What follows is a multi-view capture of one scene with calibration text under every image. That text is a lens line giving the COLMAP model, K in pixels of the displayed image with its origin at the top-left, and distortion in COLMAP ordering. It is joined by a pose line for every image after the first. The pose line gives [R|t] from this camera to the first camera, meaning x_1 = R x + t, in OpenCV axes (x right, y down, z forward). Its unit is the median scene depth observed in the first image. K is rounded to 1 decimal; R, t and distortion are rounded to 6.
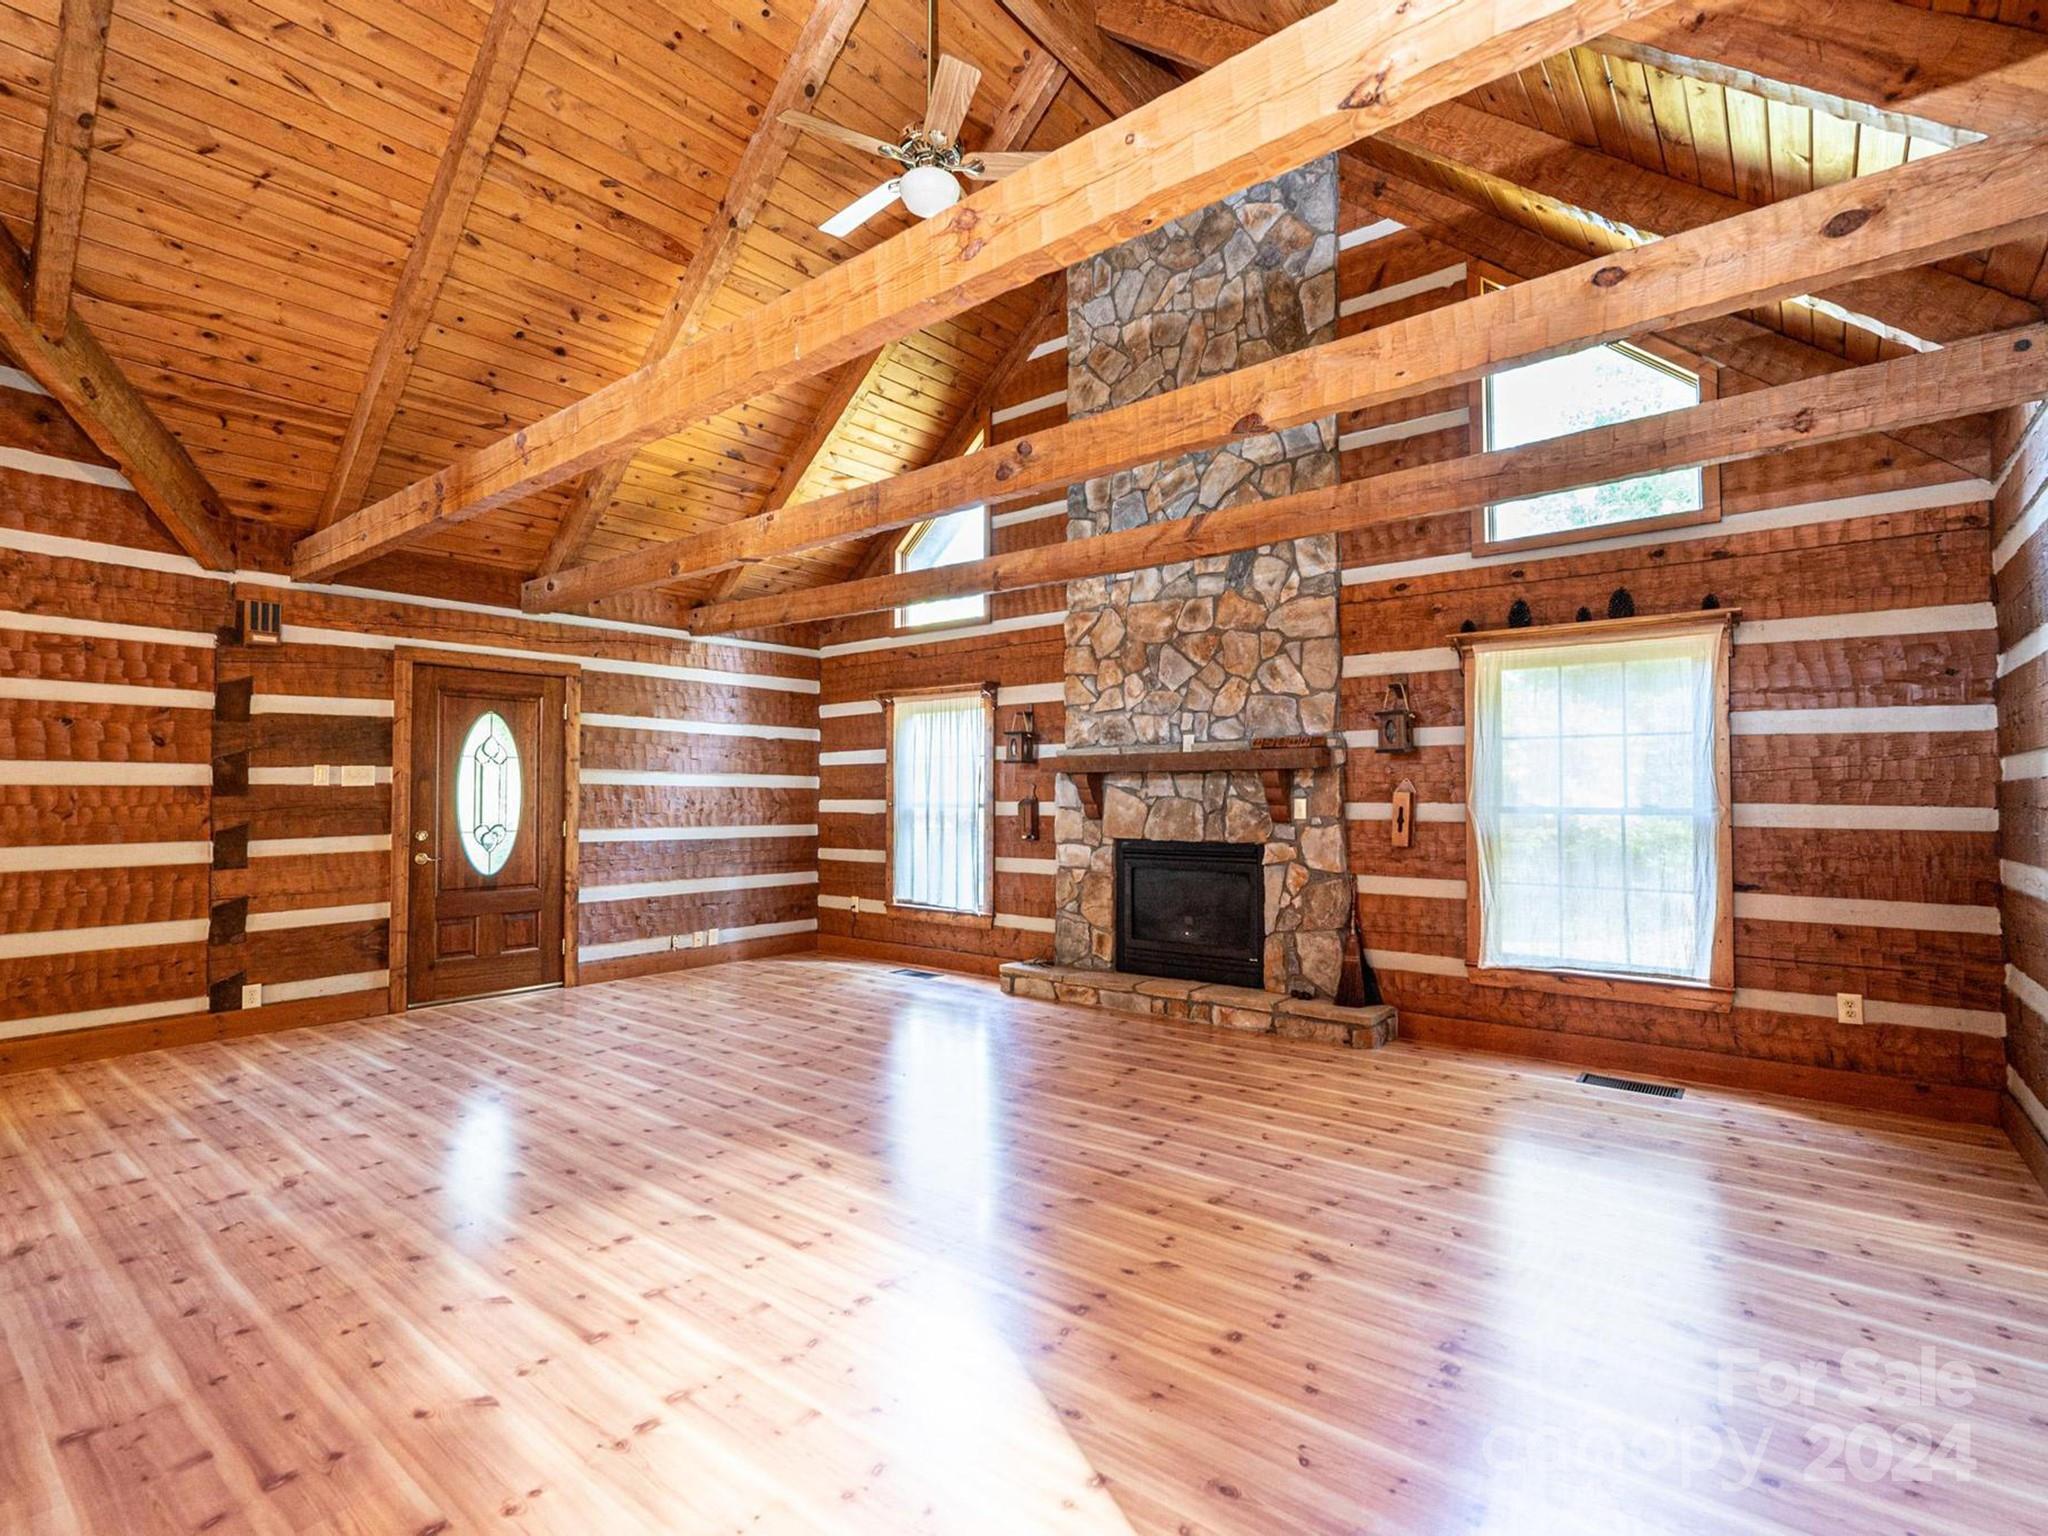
lens RADIAL K [[947.2, 0, 949.9], [0, 947.2, 776.2], [0, 0, 1]] dist [-0.001114, -0.000153]
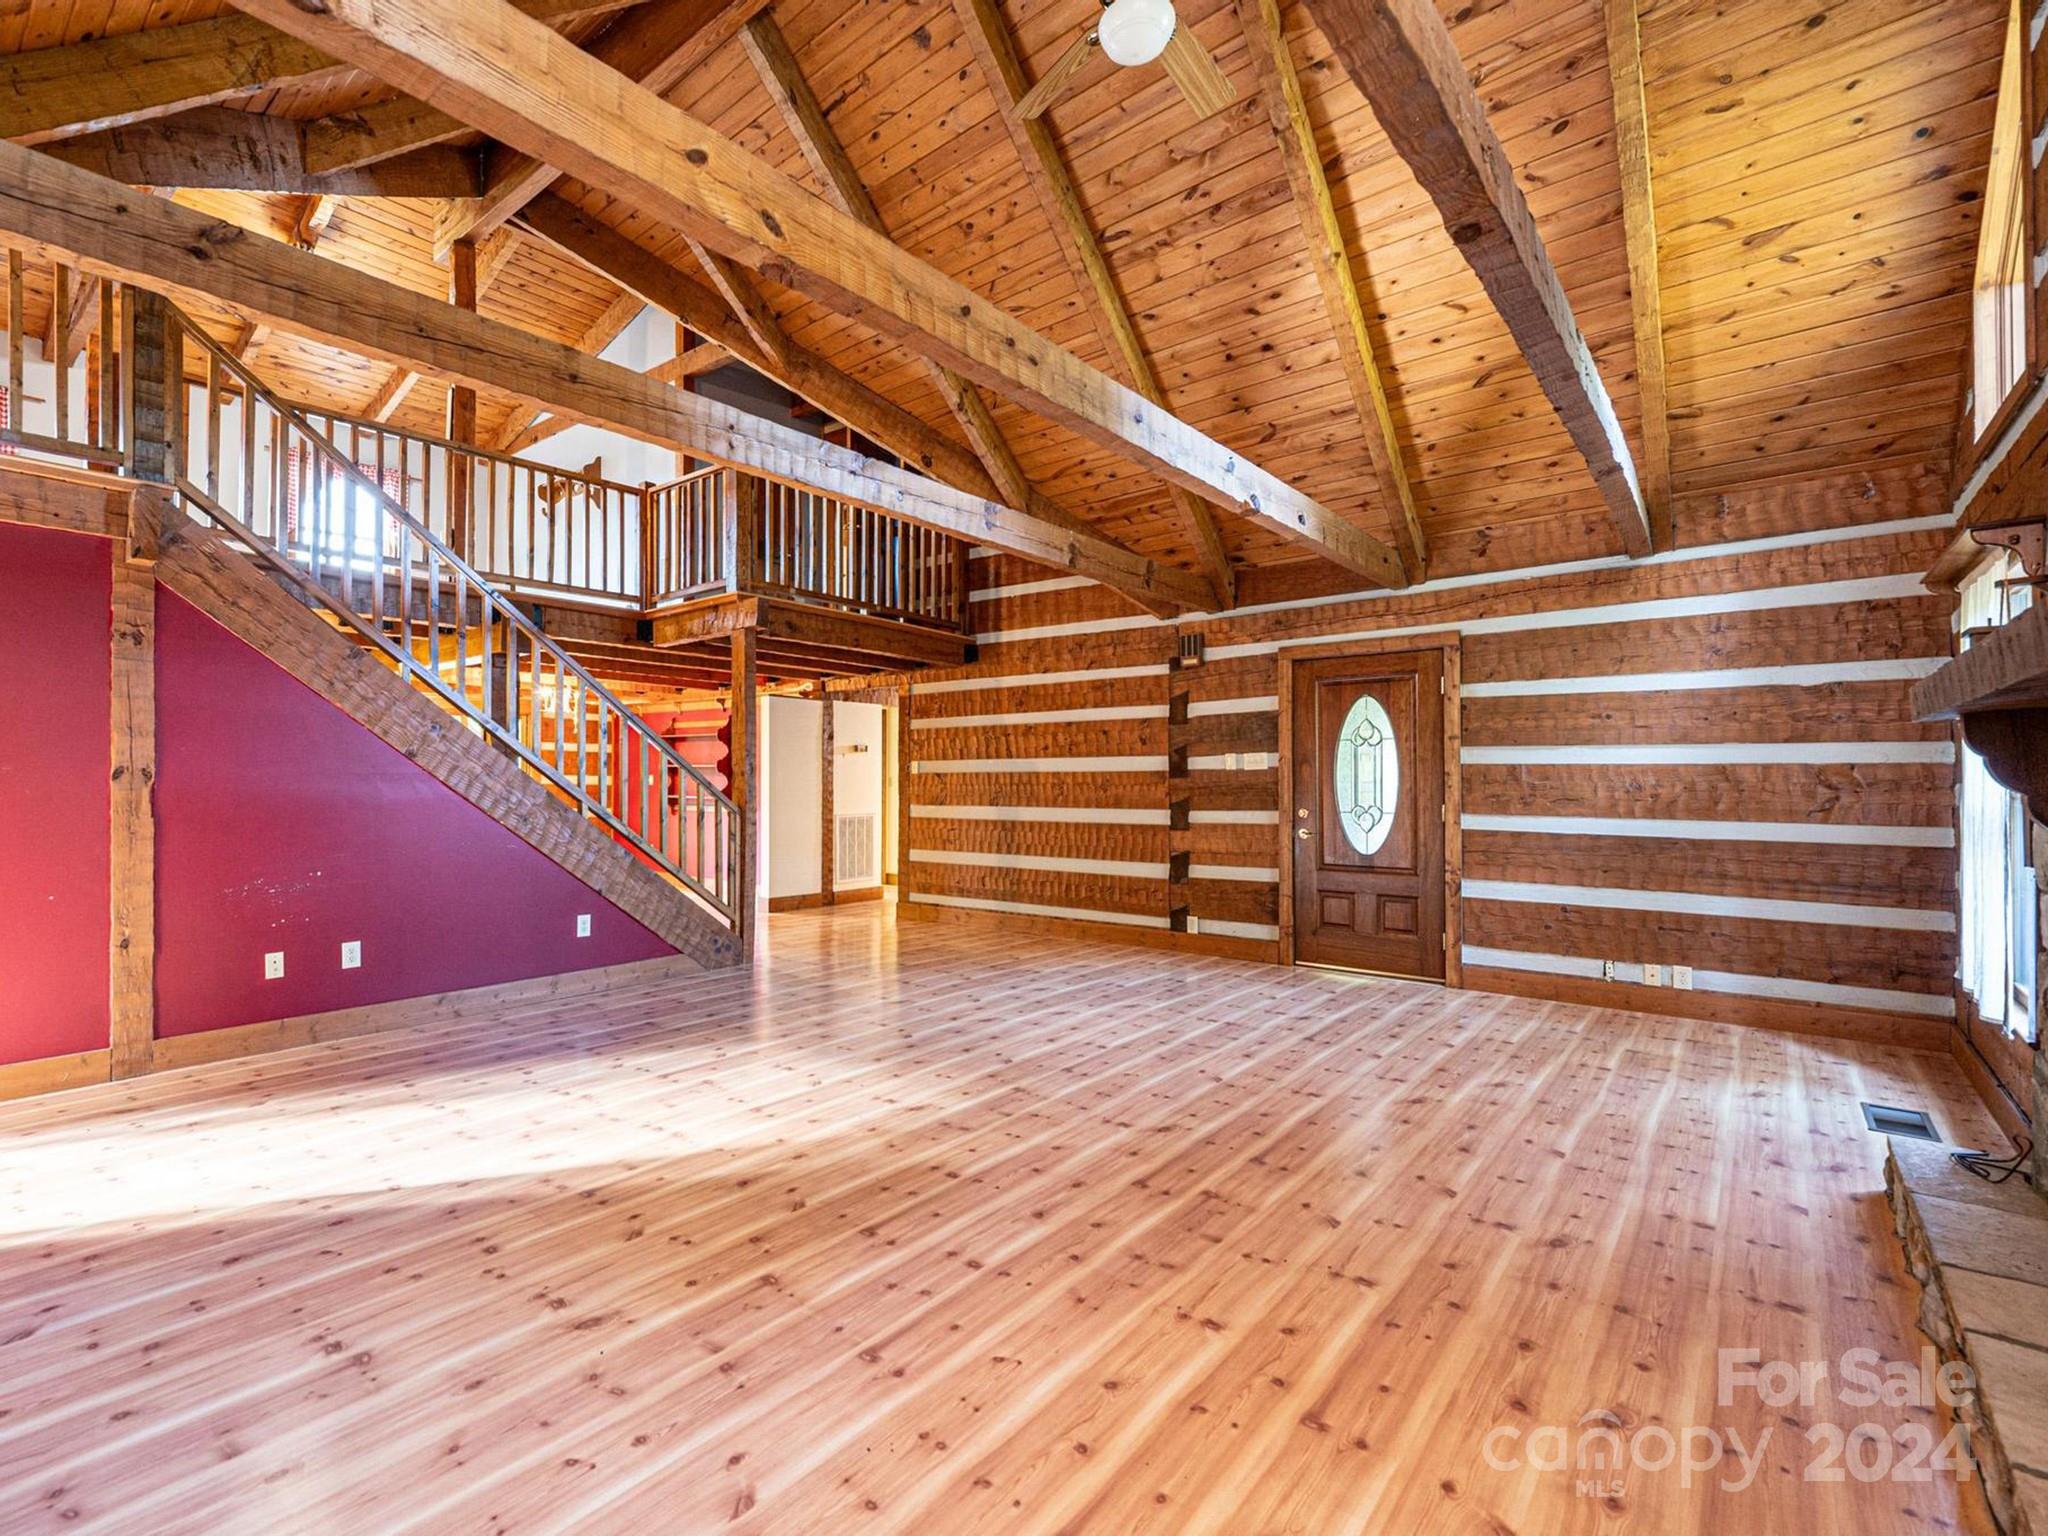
lens RADIAL K [[977.7, 0, 1026.4], [0, 977.7, 774.1], [0, 0, 1]] dist [-0.001990, 0.000207]
pose [[0.044176, -0.006232, -0.999004, 0.662142], [0.020871, 0.999768, -0.005314, 0.017857], [0.998806, -0.020616, 0.044296, 0.705105]]
